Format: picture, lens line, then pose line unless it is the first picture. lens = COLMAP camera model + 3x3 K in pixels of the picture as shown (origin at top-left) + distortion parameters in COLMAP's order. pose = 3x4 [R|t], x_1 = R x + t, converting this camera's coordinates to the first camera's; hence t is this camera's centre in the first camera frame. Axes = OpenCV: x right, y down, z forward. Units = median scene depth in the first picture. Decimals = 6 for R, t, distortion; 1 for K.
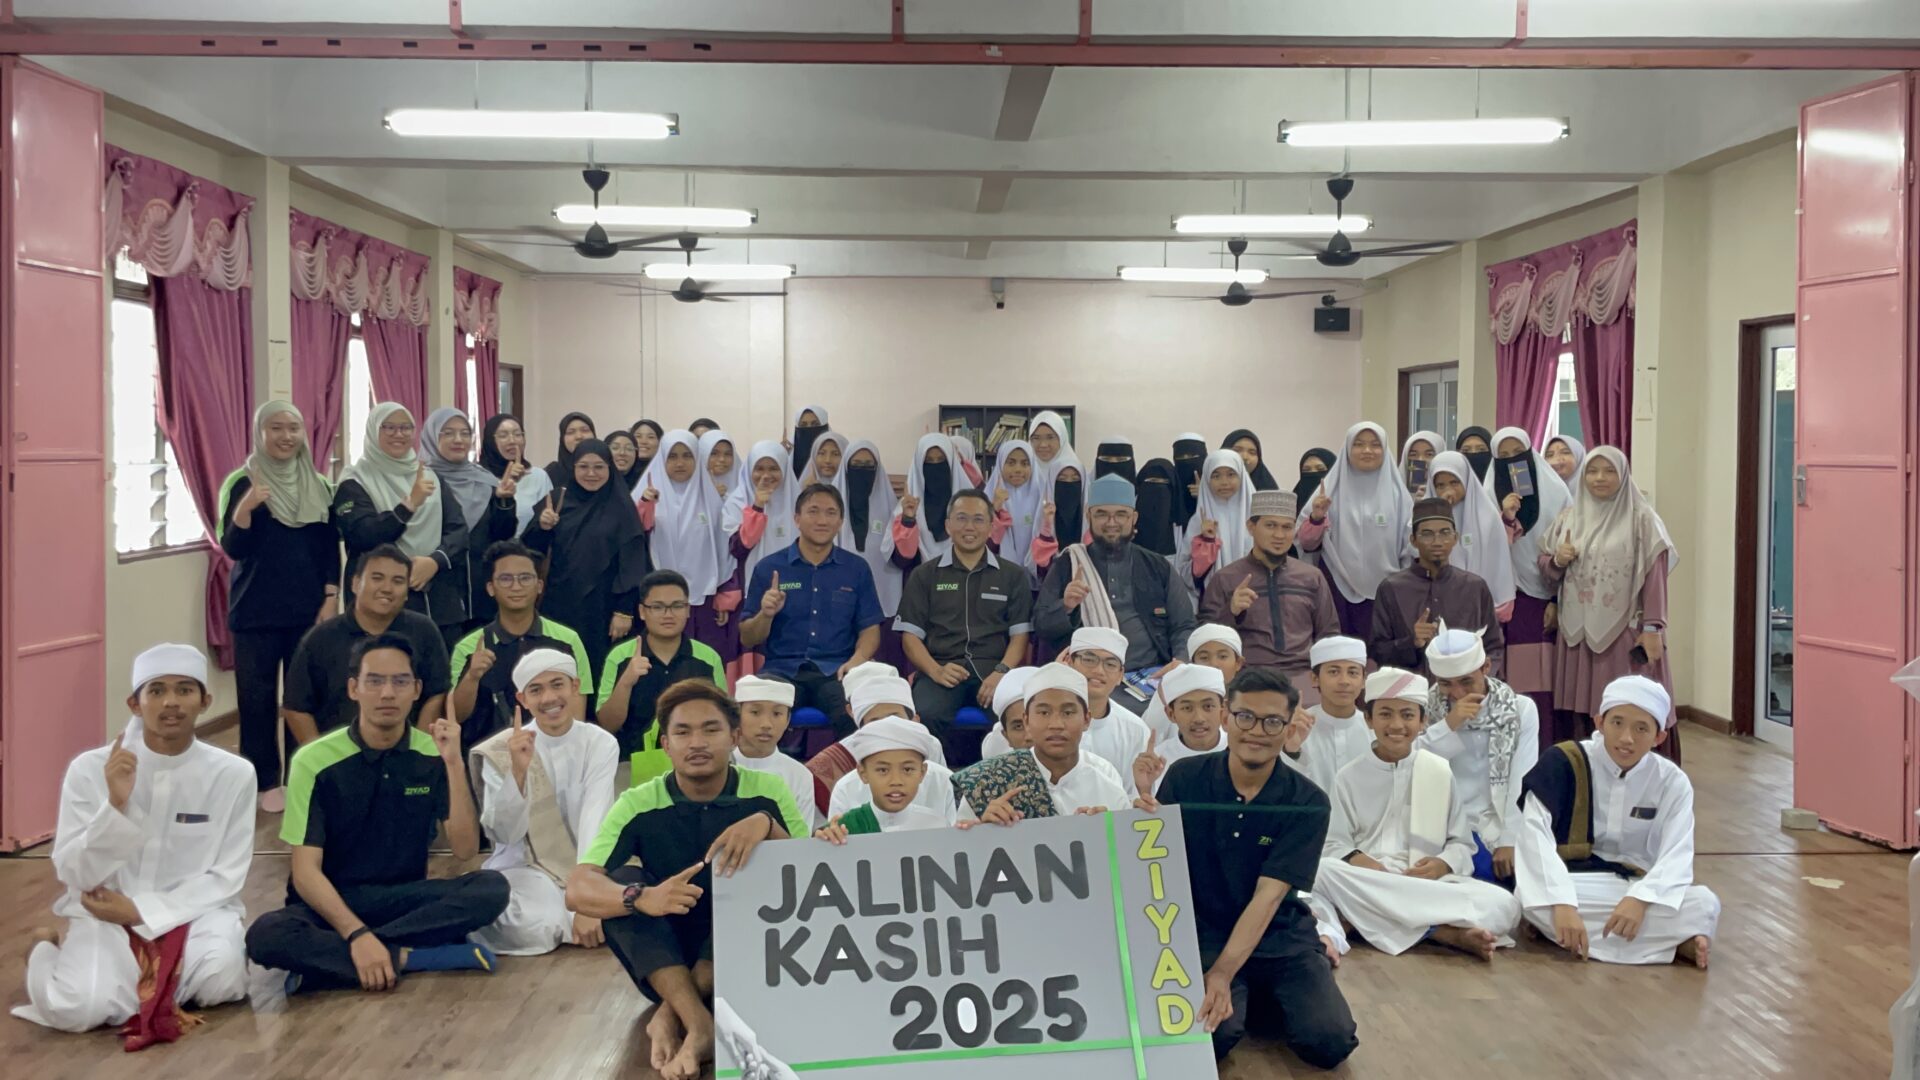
lens RADIAL K [[1650.2, 0, 960.0], [0, 1650.2, 506.5], [0, 0, 1]] dist [0.120914, -0.212954]
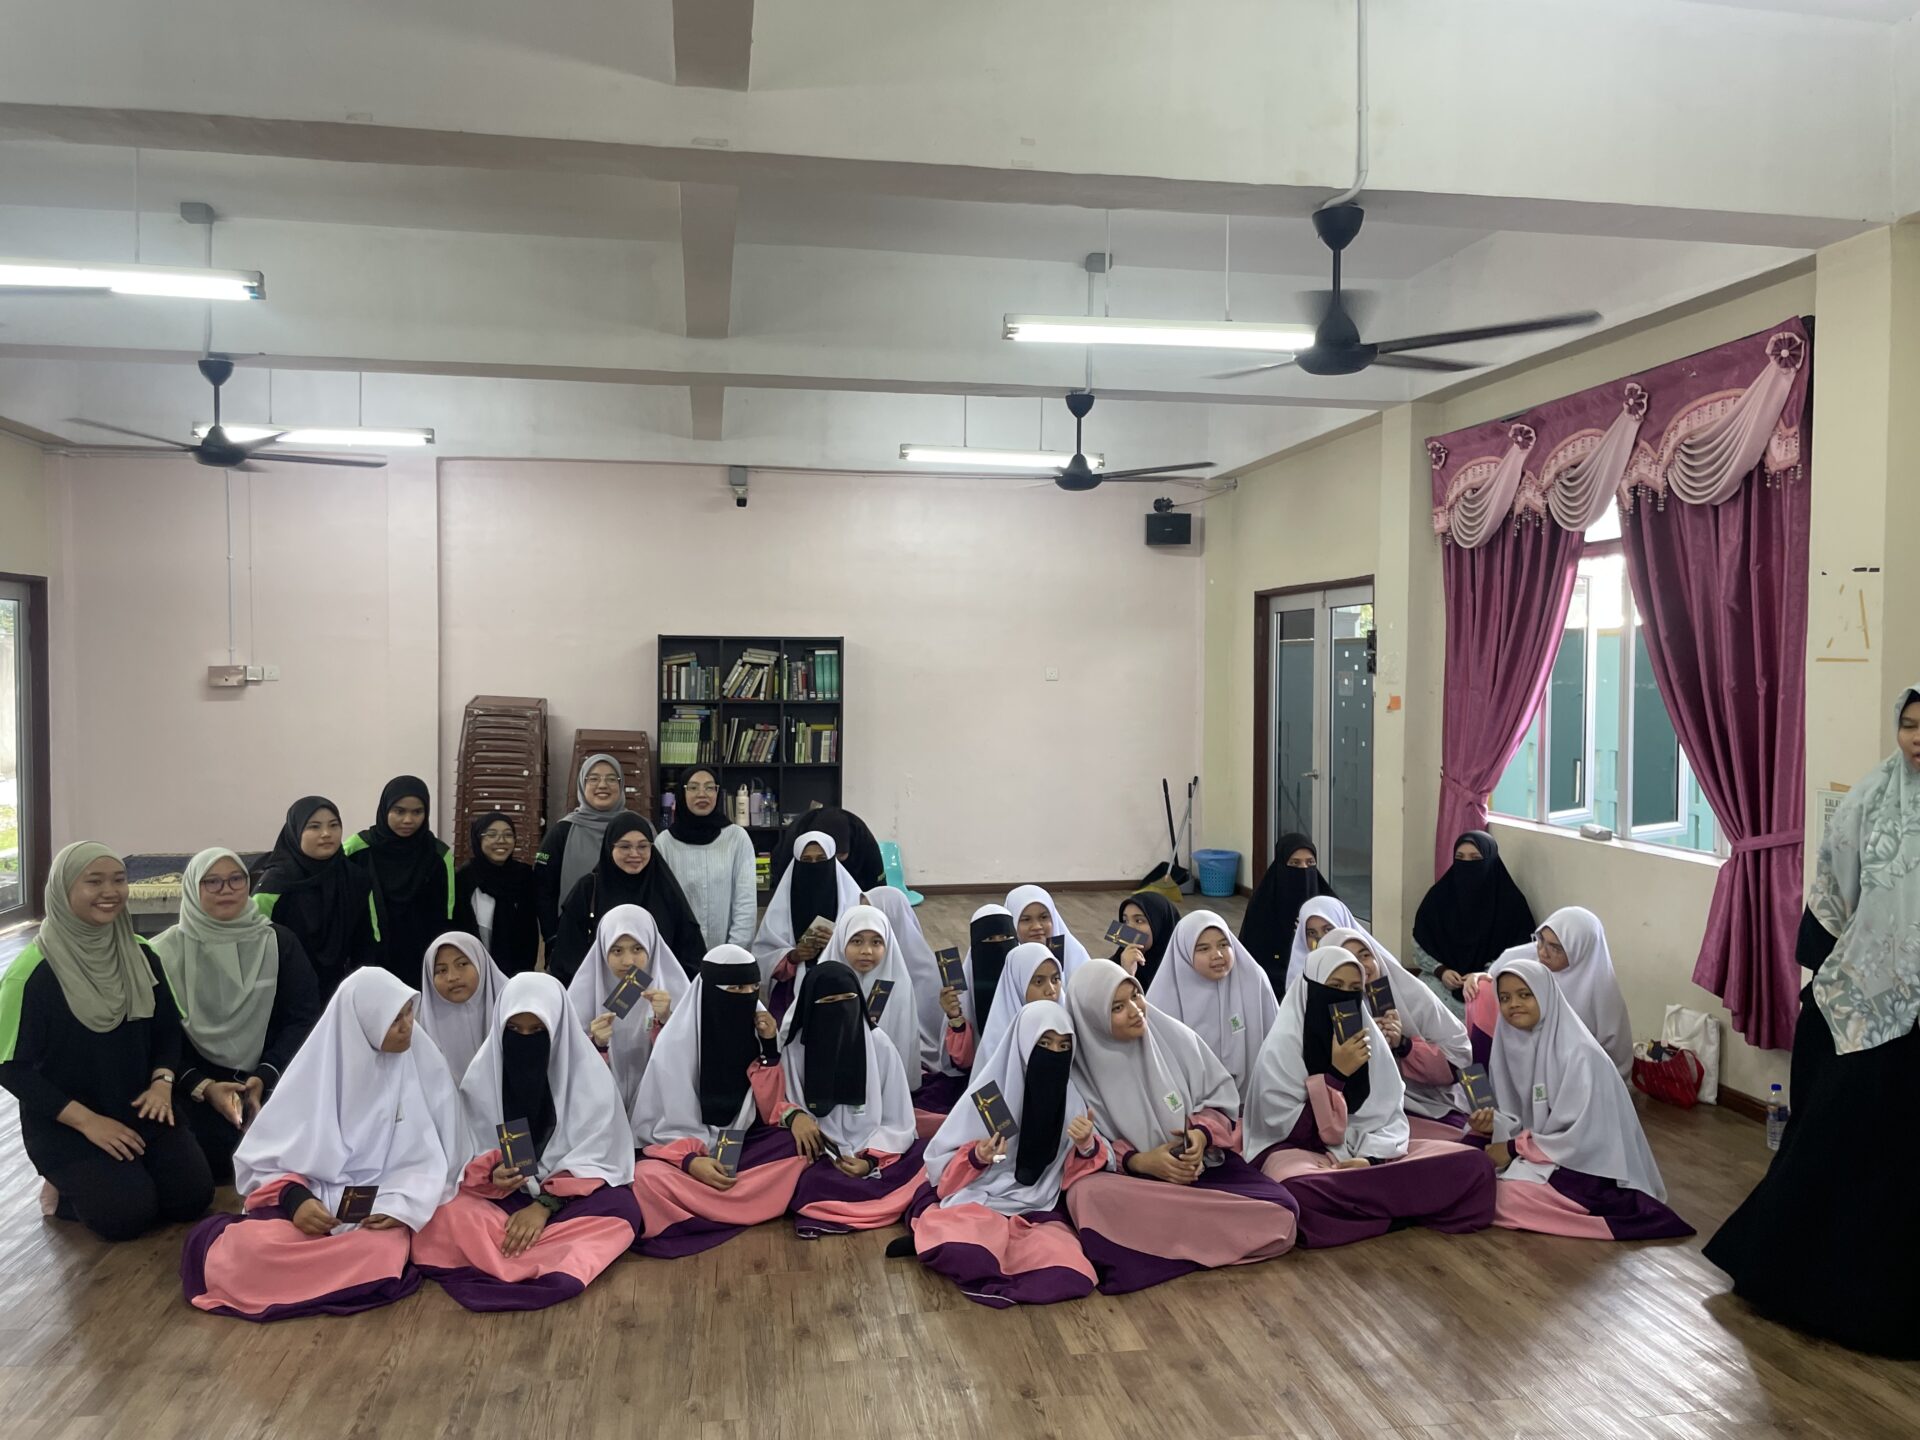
lens RADIAL K [[1449.0, 0, 960.0], [0, 1449.0, 720.0], [0, 0, 1]] dist [0.046554, -0.006250]
pose [[0.988328, -0.006776, 0.152190, 0.027995], [0.007663, 0.999957, -0.005248, -0.025146], [-0.152148, 0.006353, 0.988337, 0.441840]]
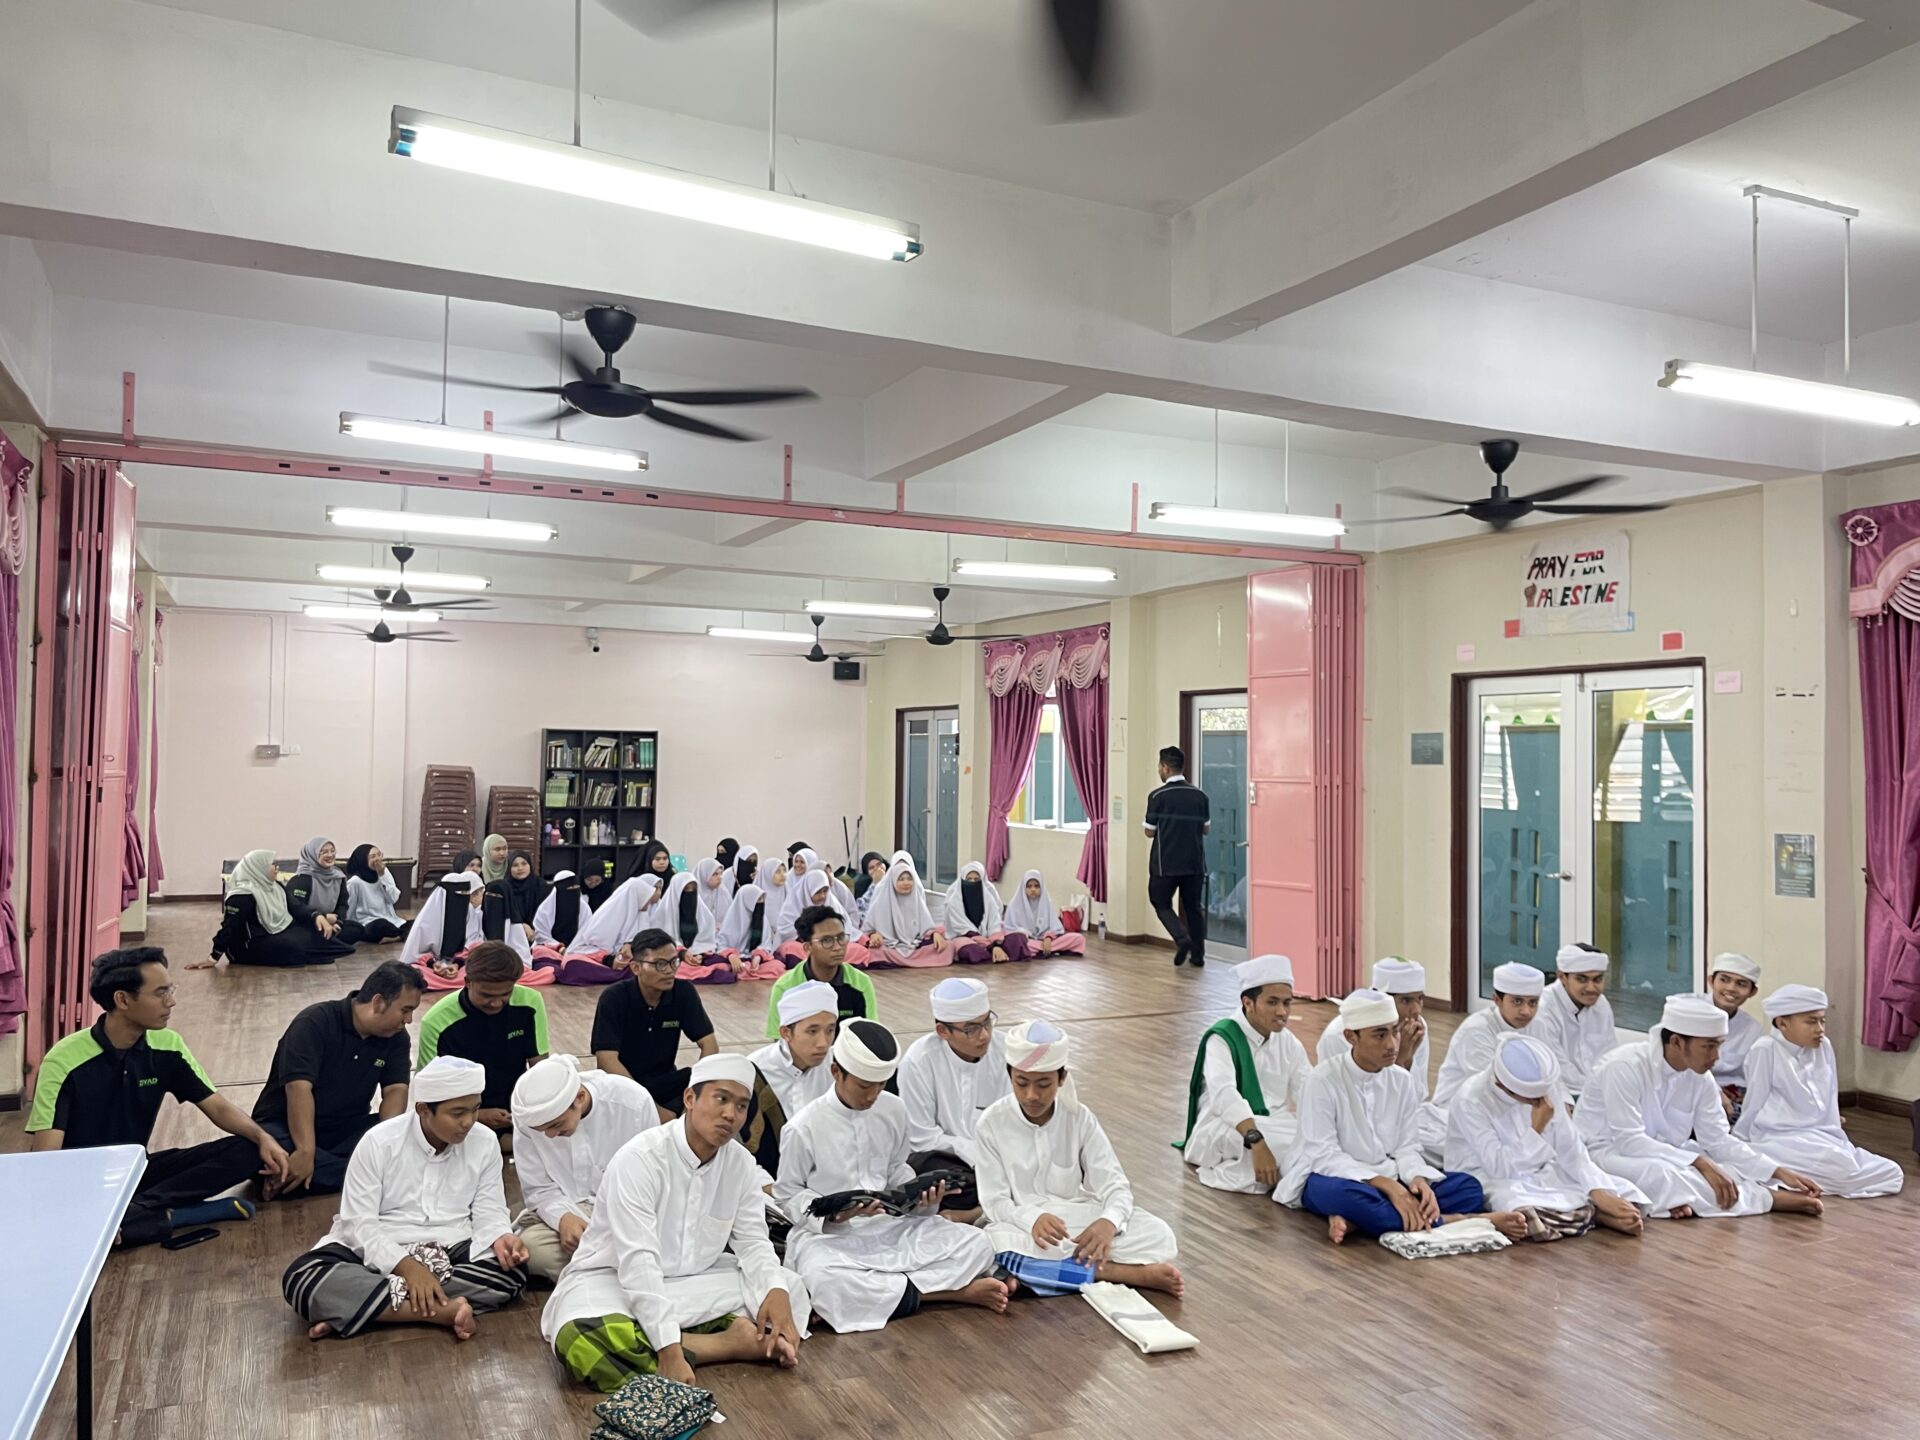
lens RADIAL K [[1449.0, 0, 960.0], [0, 1449.0, 720.0], [0, 0, 1]] dist [0.046554, -0.006250]
pose [[0.913383, 0.018033, 0.406703, -0.222325], [0.007838, 0.998054, -0.061857, 0.001435], [-0.407027, 0.059687, 0.911464, -0.141103]]
